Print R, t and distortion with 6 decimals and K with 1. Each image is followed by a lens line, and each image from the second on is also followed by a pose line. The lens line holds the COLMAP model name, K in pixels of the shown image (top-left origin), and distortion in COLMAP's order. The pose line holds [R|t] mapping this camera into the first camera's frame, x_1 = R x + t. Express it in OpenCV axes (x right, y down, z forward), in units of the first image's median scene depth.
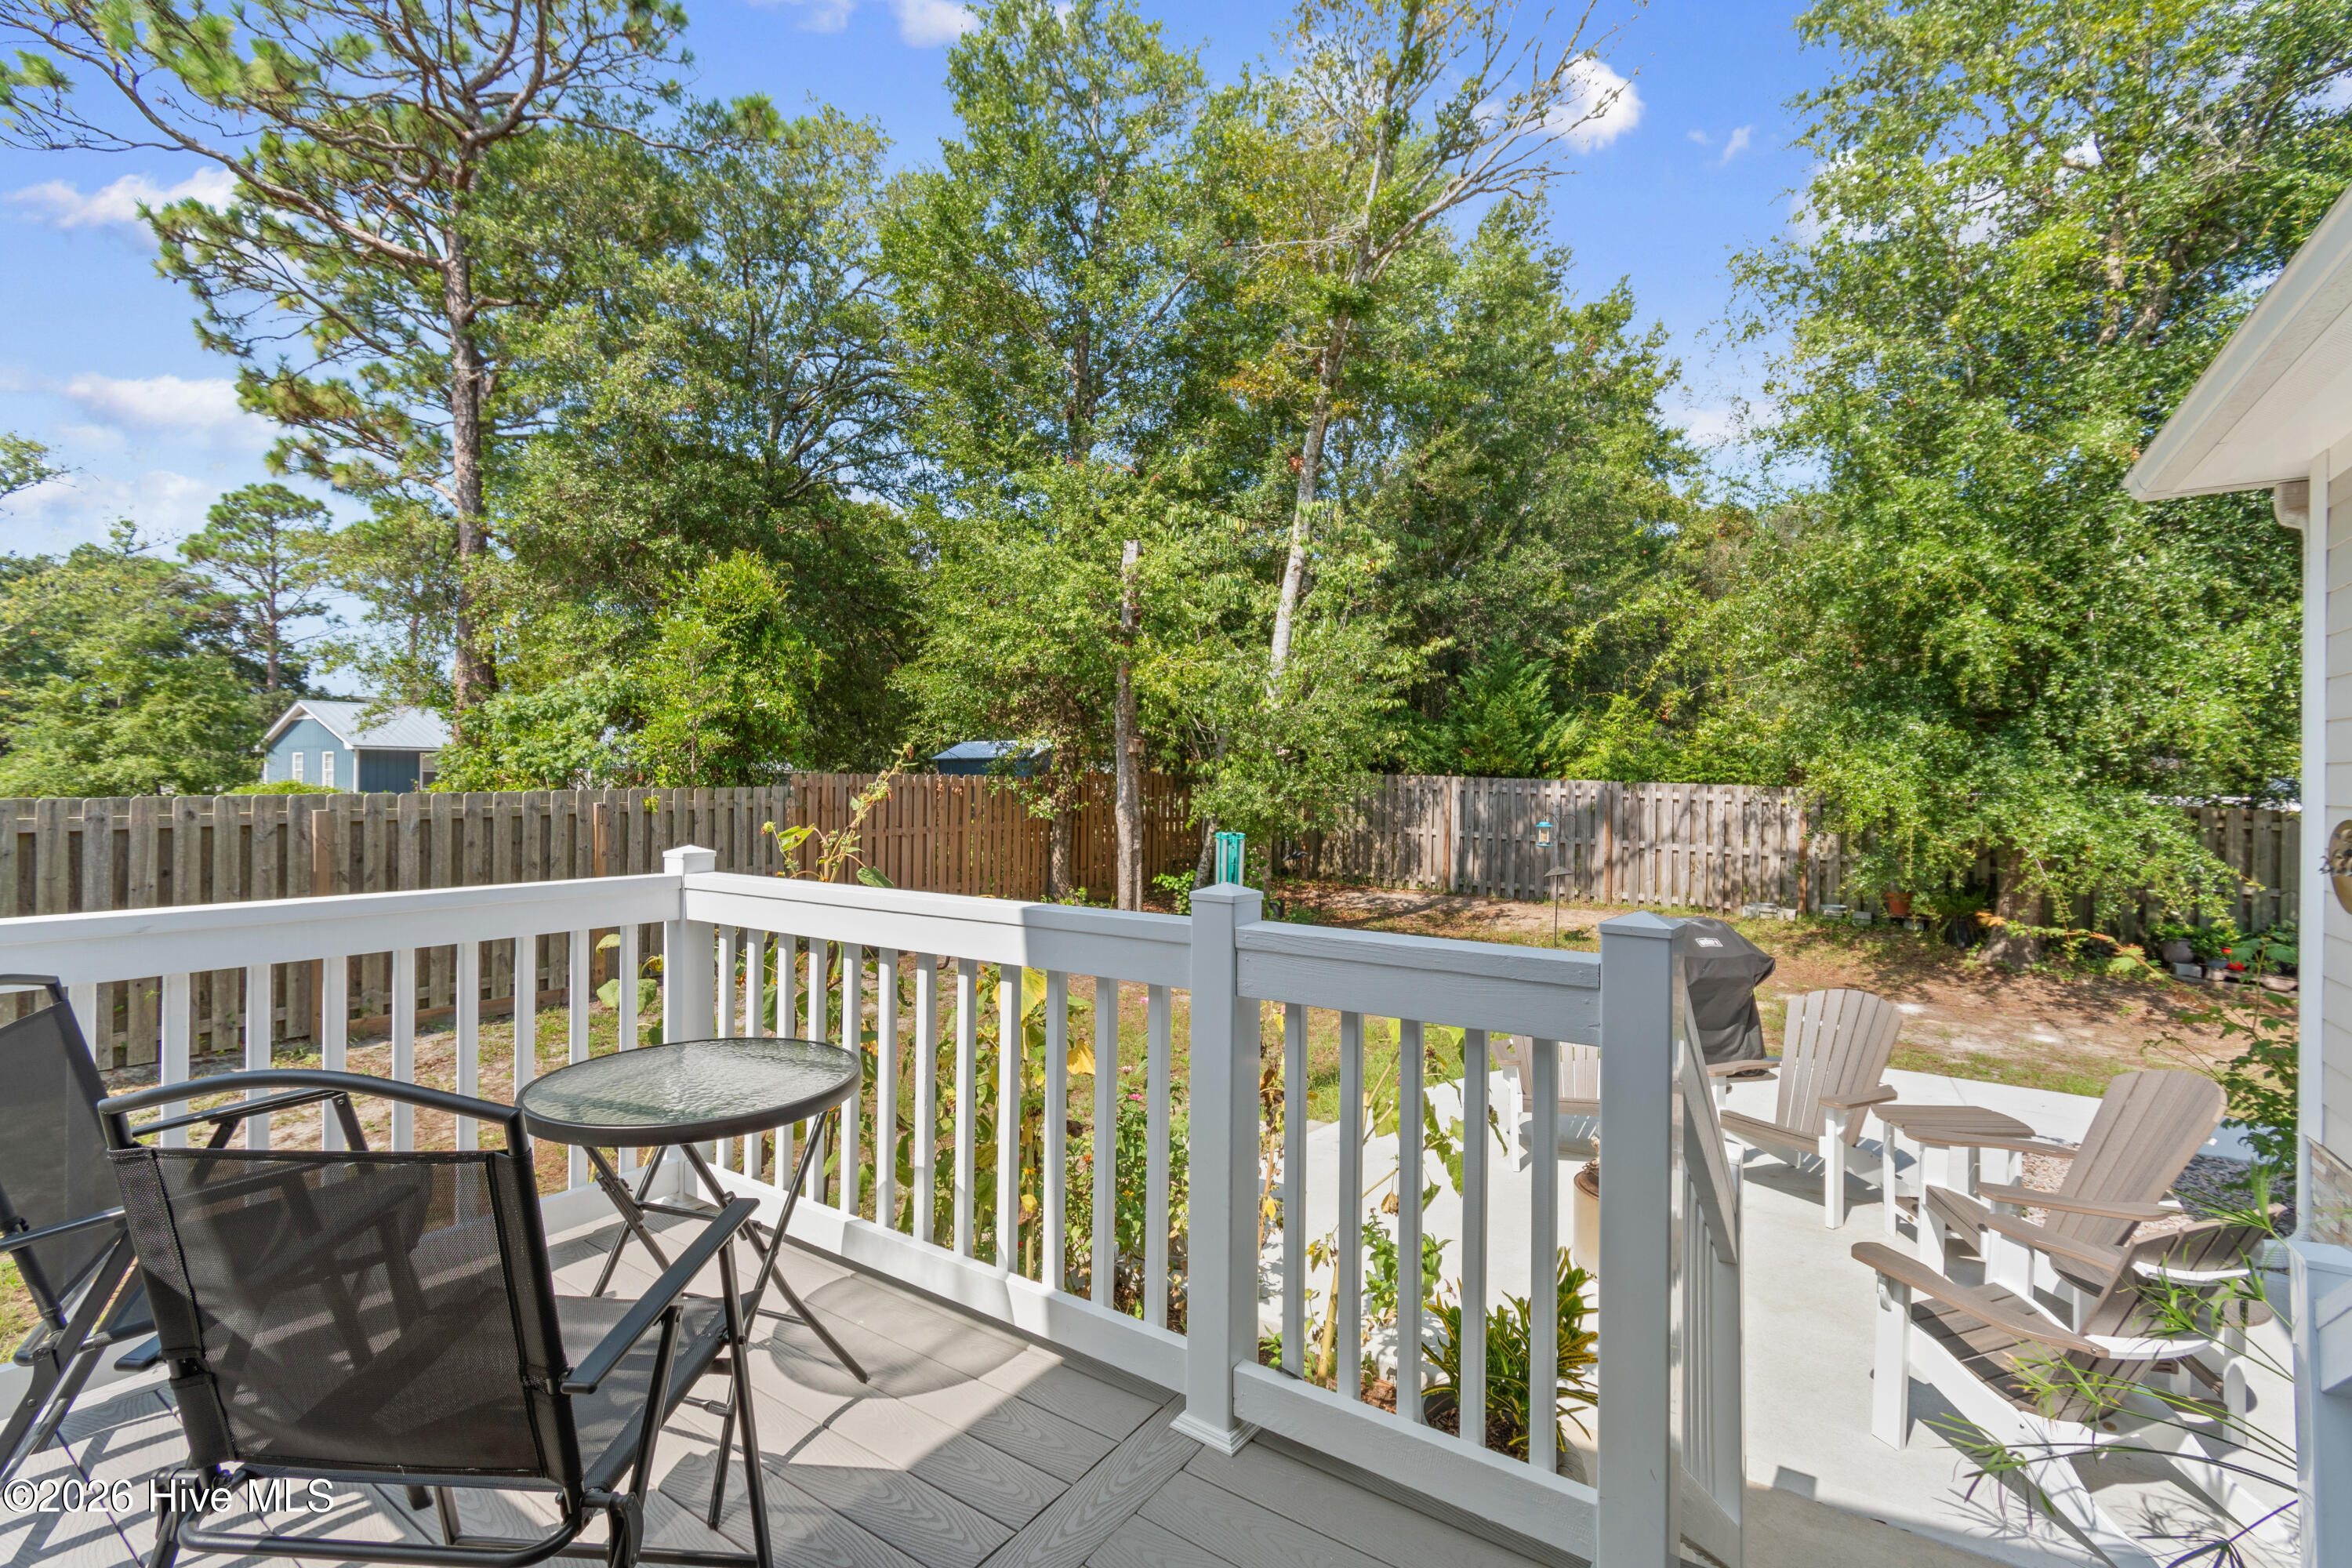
lens RADIAL K [[1037.2, 0, 1181.8], [0, 1037.2, 781.8], [0, 0, 1]] dist [0.006643, -0.002717]
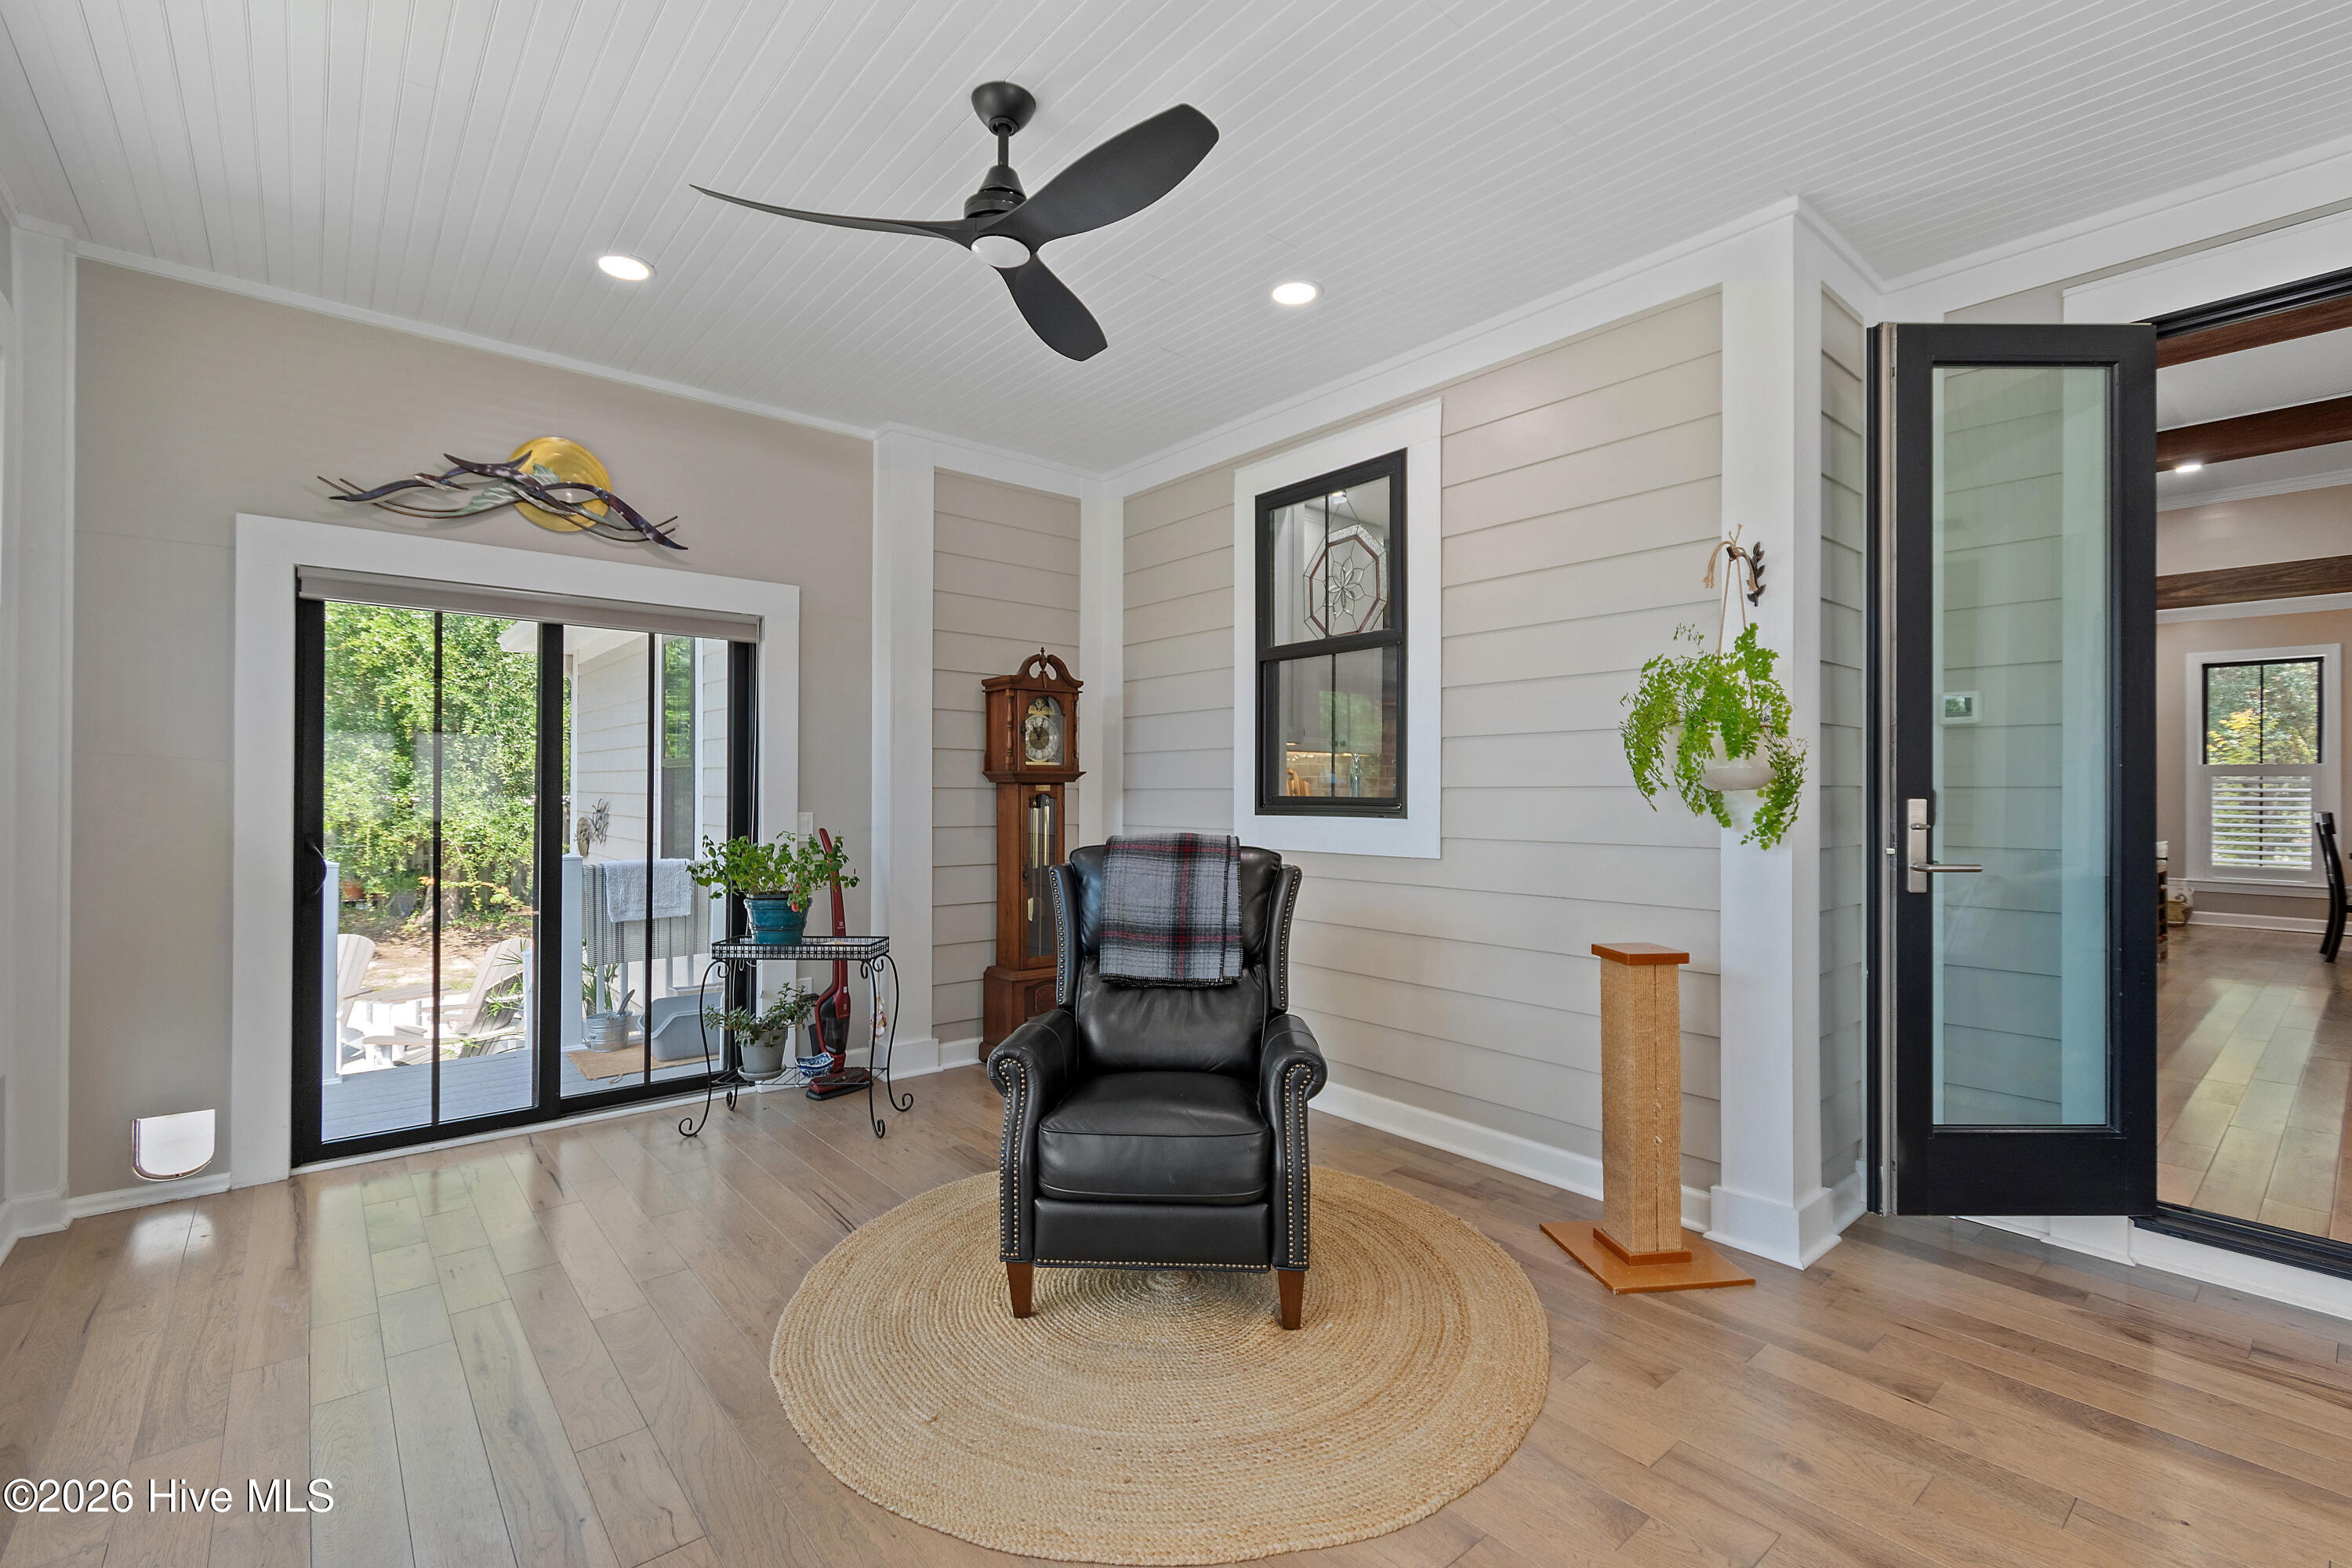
lens RADIAL K [[1037.2, 0, 1189.4], [0, 1037.2, 782.5], [0, 0, 1]] dist [0.006643, -0.002717]
pose [[0.268074, -0.000751, 0.963398, -0.308740], [-0.003817, 0.999991, 0.001842, -0.021538], [-0.963391, -0.004171, 0.268069, -0.381806]]
